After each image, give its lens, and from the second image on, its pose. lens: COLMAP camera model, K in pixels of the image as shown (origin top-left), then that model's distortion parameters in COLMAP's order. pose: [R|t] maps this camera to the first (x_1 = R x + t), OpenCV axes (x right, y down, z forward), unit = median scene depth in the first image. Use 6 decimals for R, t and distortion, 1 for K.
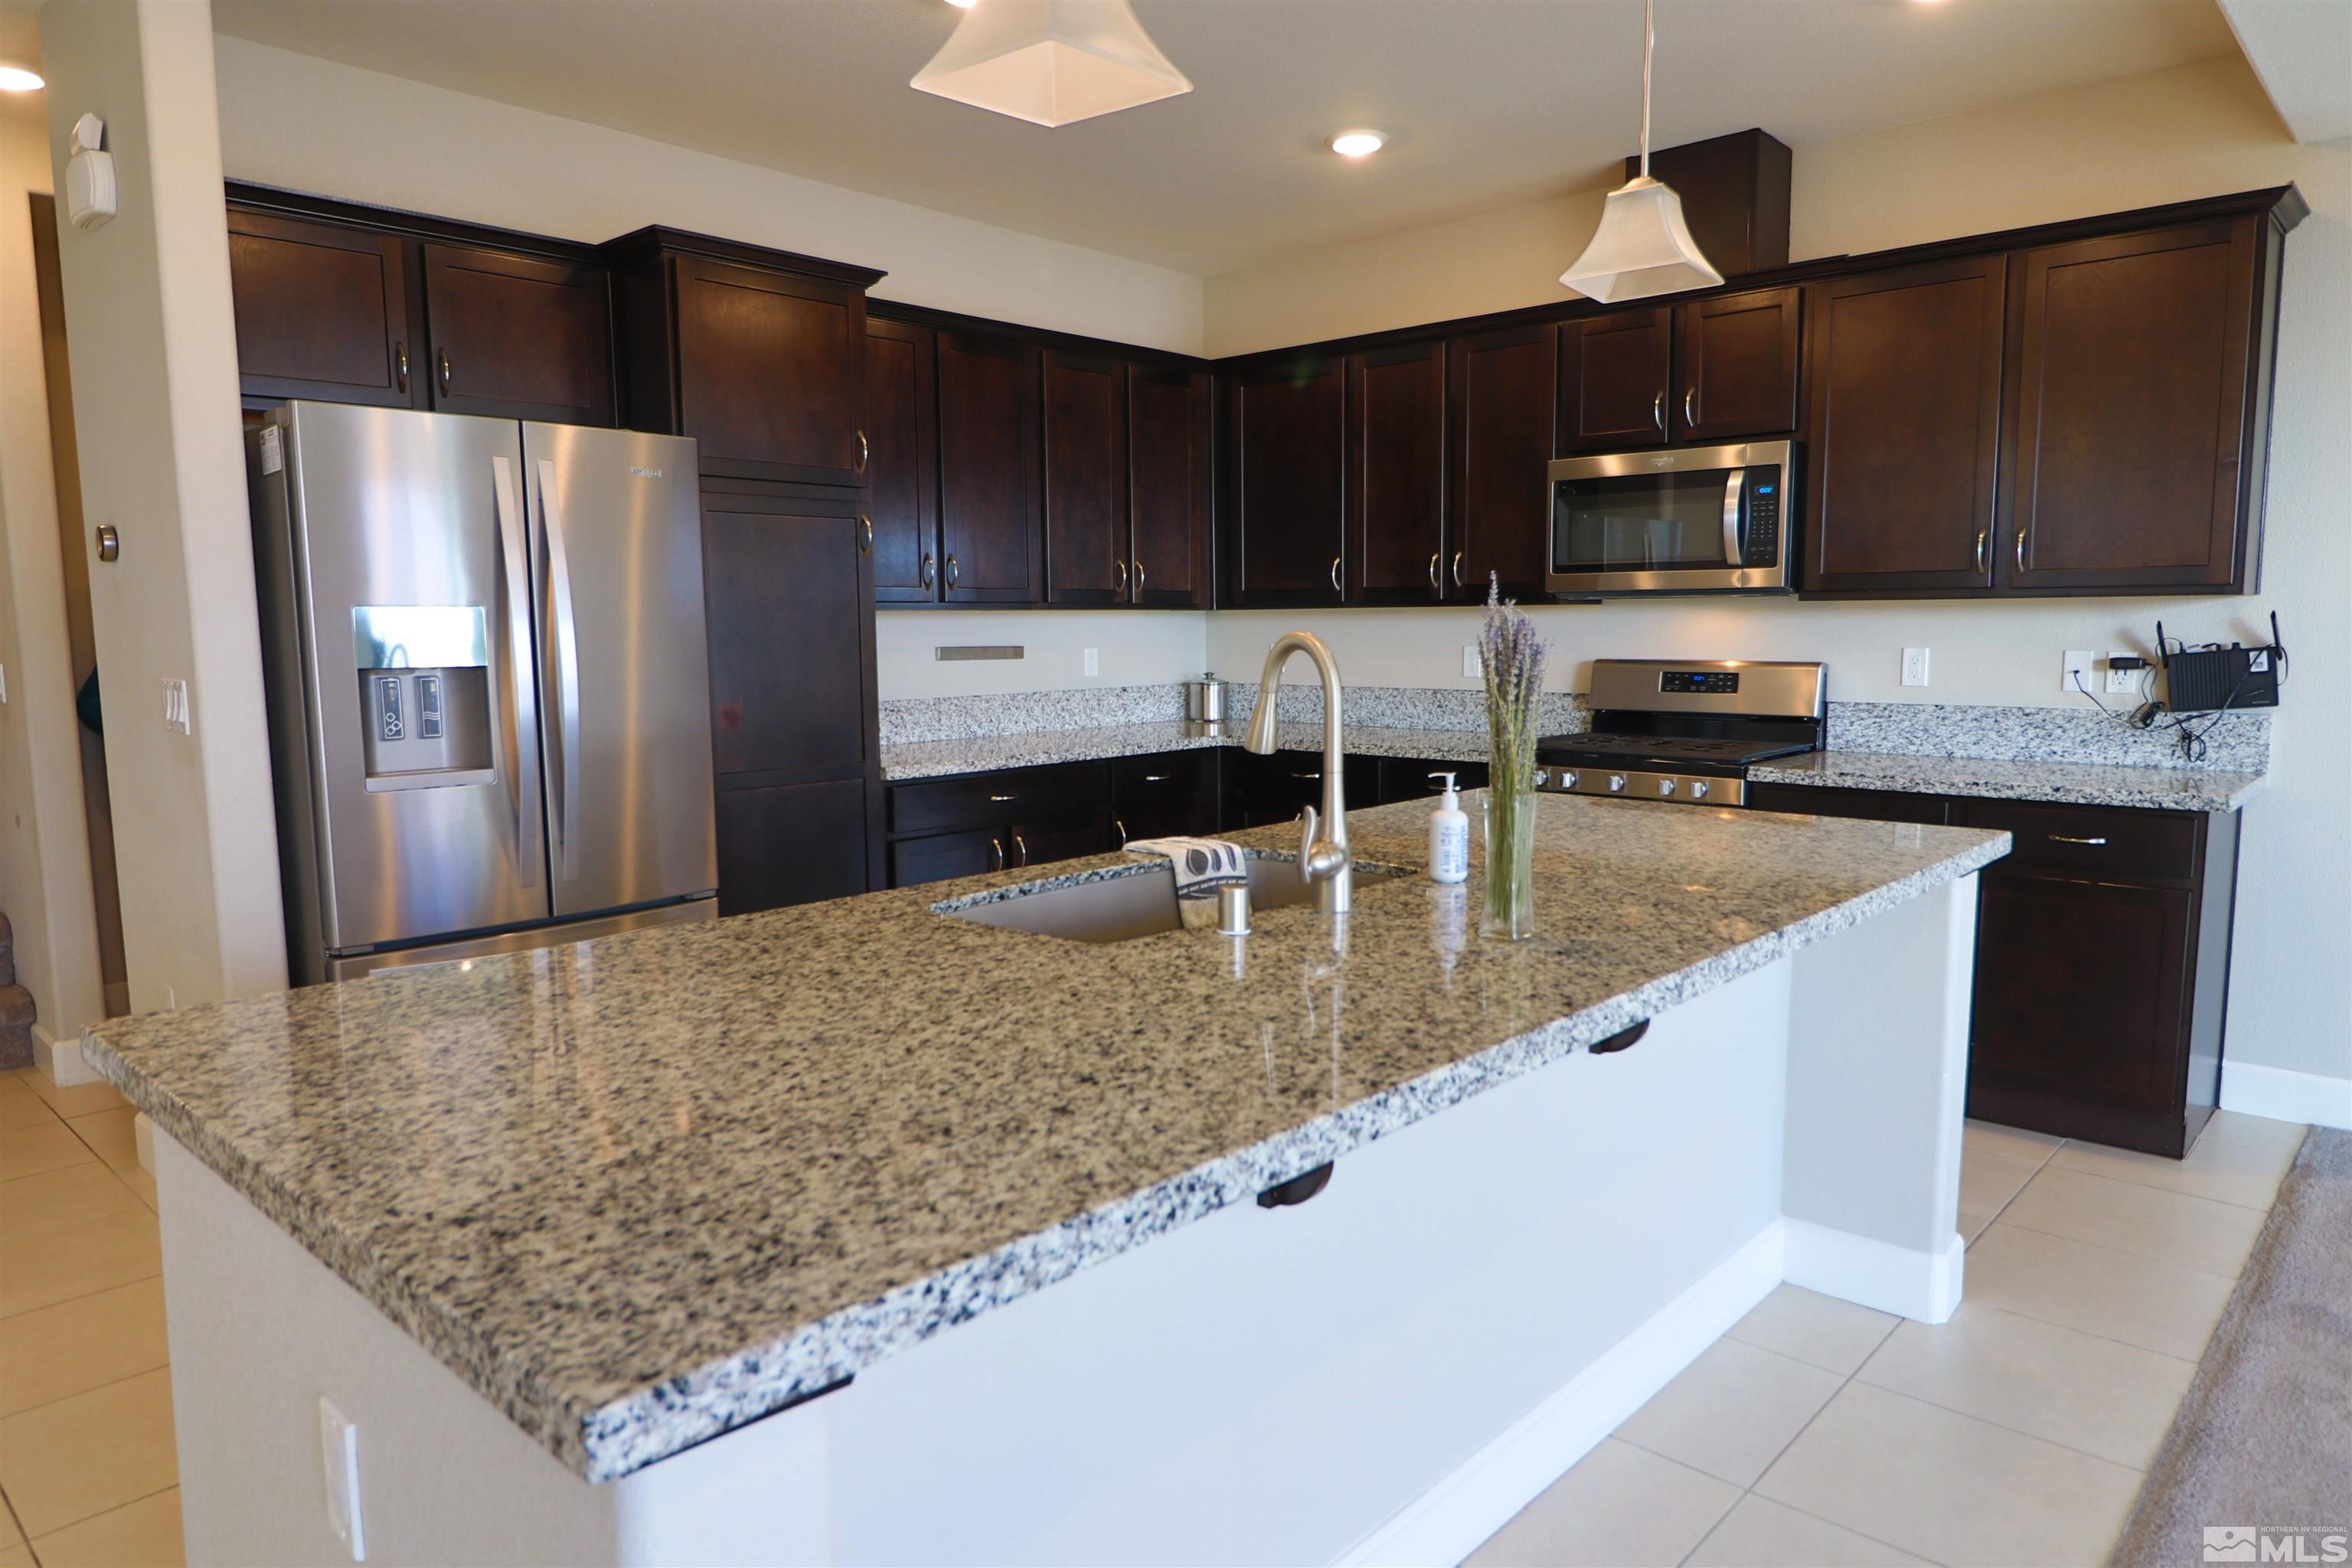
lens RADIAL K [[1475.9, 0, 1185.2], [0, 1475.9, 790.1], [0, 0, 1]] dist [-0.001039, -0.000988]
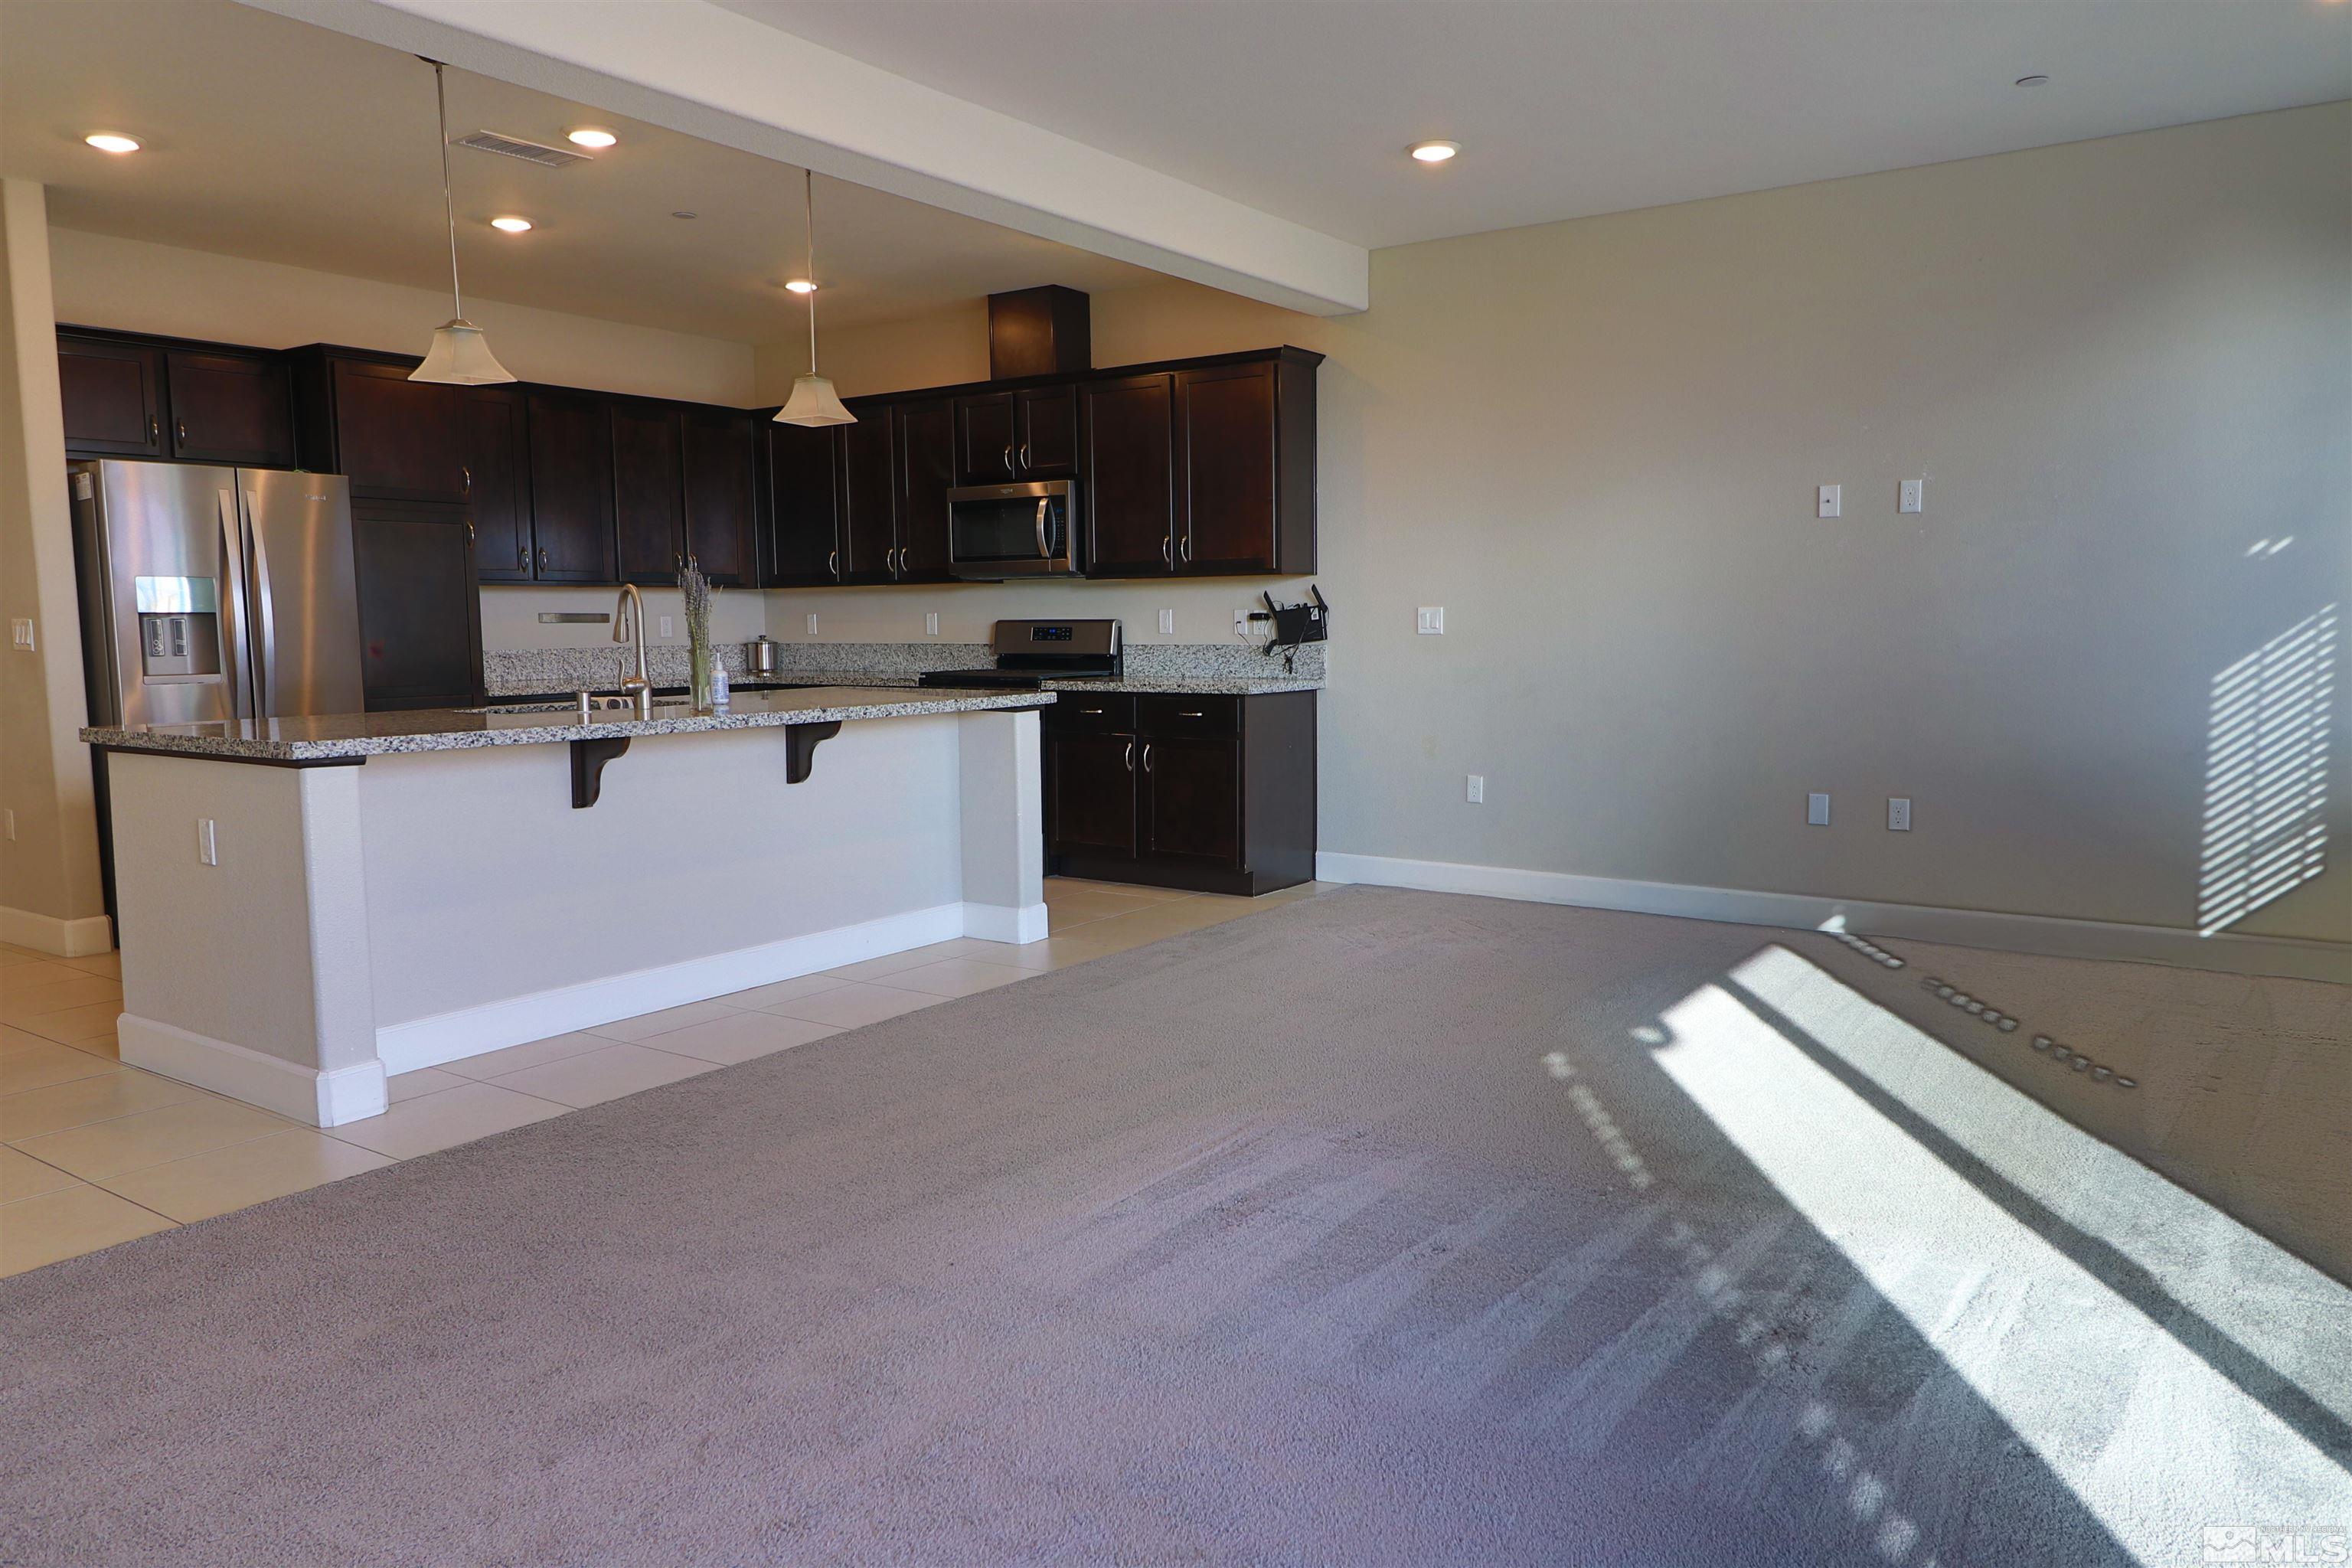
lens RADIAL K [[1601.2, 0, 1180.7], [0, 1601.2, 780.8], [0, 0, 1]] dist [0.005221, -0.002190]
pose [[0.990793, -0.014596, 0.134593, 0.280754], [0.016532, 0.999775, -0.013276, 0.114297], [-0.134369, 0.015379, 0.990812, -0.728952]]
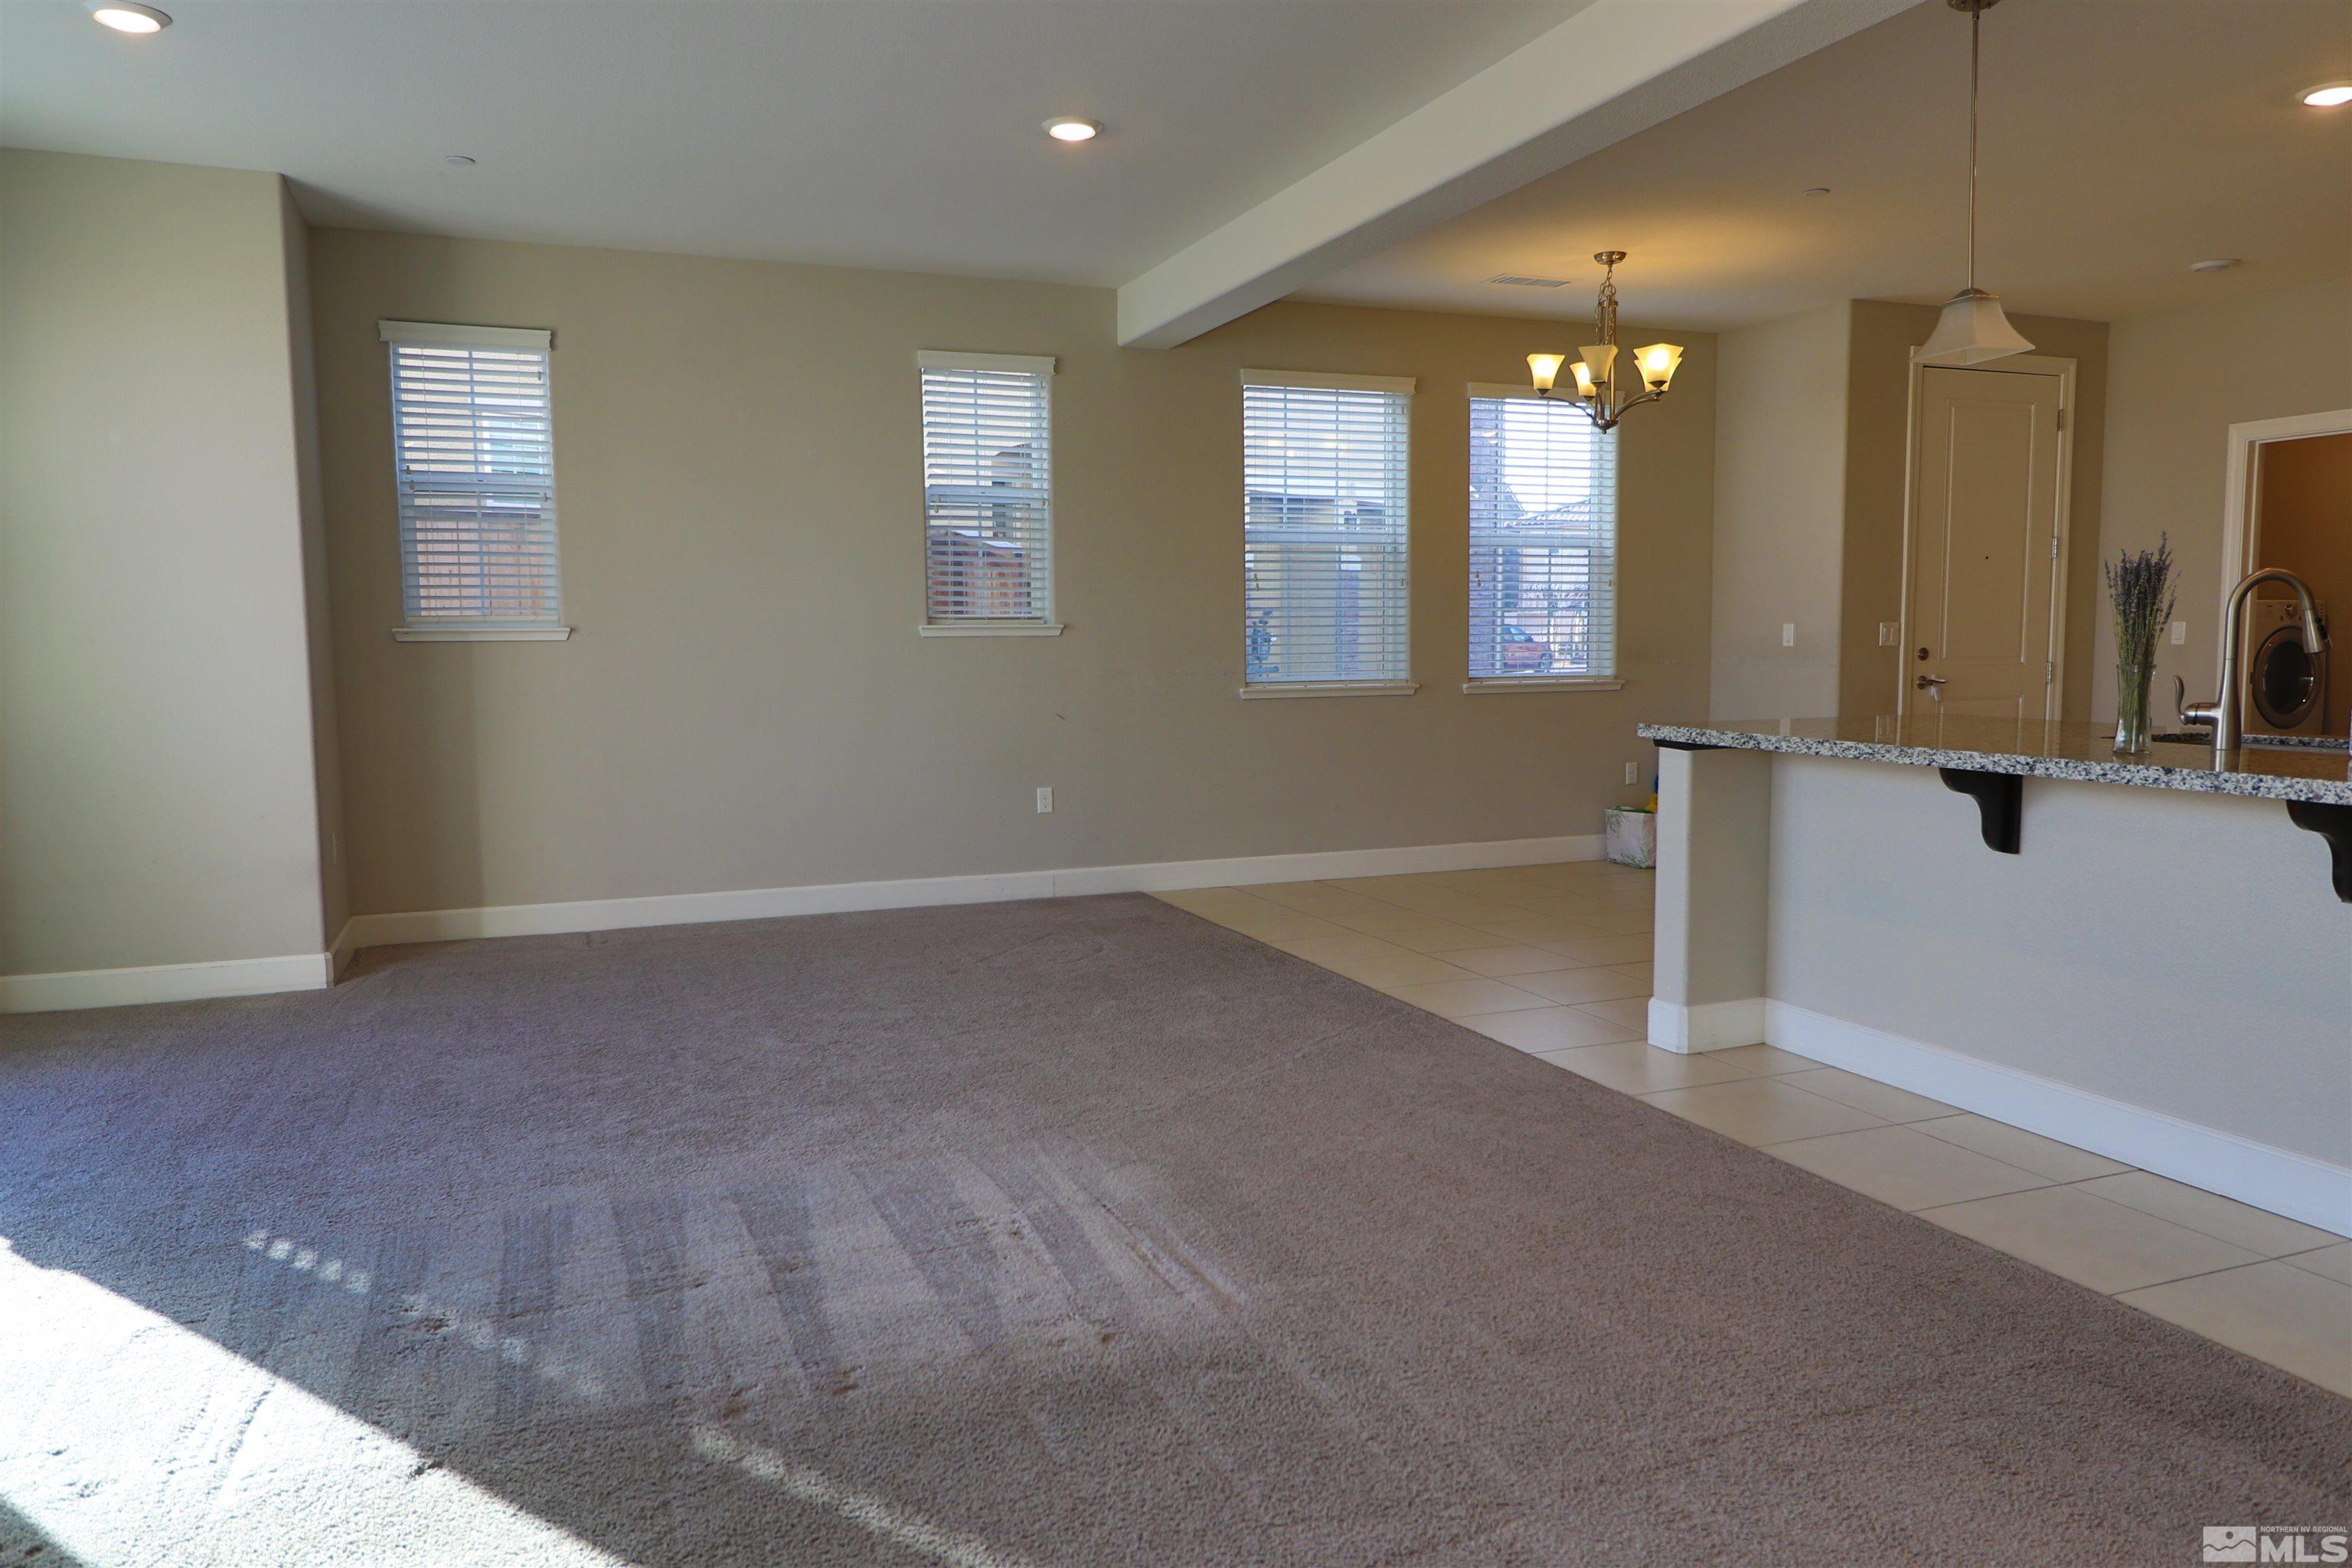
lens RADIAL K [[1601.2, 0, 1186.3], [0, 1601.2, 796.6], [0, 0, 1]] dist [0.005221, -0.002190]
pose [[-0.424703, 0.104406, -0.899292, 1.012685], [-0.092641, 0.983102, 0.157887, -0.017301], [0.900580, 0.150366, -0.407854, 0.355749]]
